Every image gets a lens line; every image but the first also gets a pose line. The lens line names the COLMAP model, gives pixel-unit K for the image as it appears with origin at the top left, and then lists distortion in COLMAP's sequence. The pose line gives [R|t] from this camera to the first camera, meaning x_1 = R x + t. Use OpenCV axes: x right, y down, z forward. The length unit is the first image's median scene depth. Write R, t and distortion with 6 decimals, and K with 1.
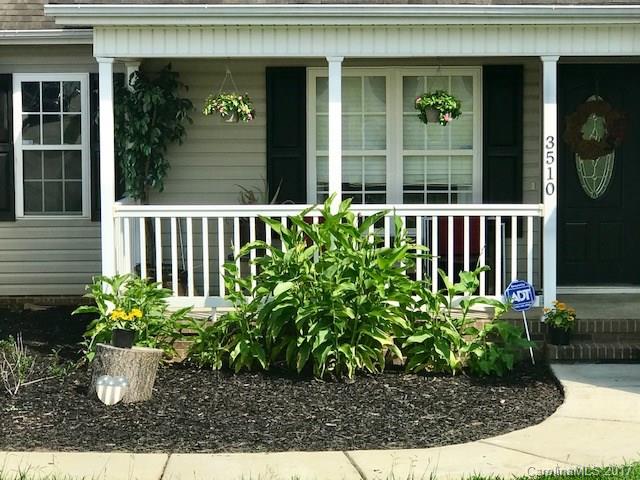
lens RADIAL K [[1707.1, 0, 320.0], [0, 1707.1, 240.0], [0, 0, 1]] dist [0.011331, 0.016309]
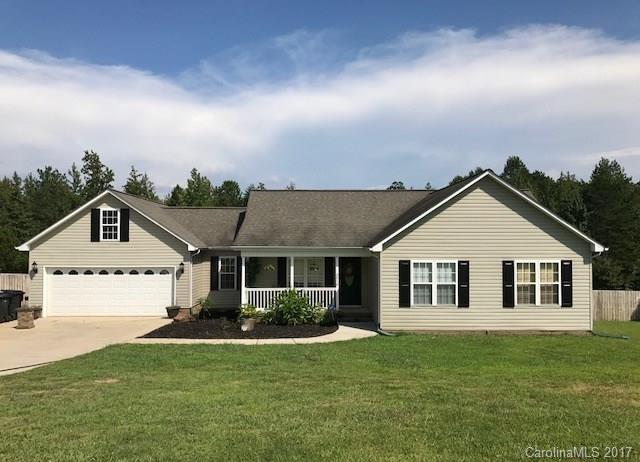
lens RADIAL K [[515.4, 0, 320.0], [0, 515.4, 231.0], [0, 0, 1]] dist [-0.001444, 0.004004]
pose [[0.998449, 0.004671, 0.055484, 0.006141], [0.001559, 0.993740, -0.111703, -0.018199], [-0.055659, 0.111616, 0.992191, -0.426182]]
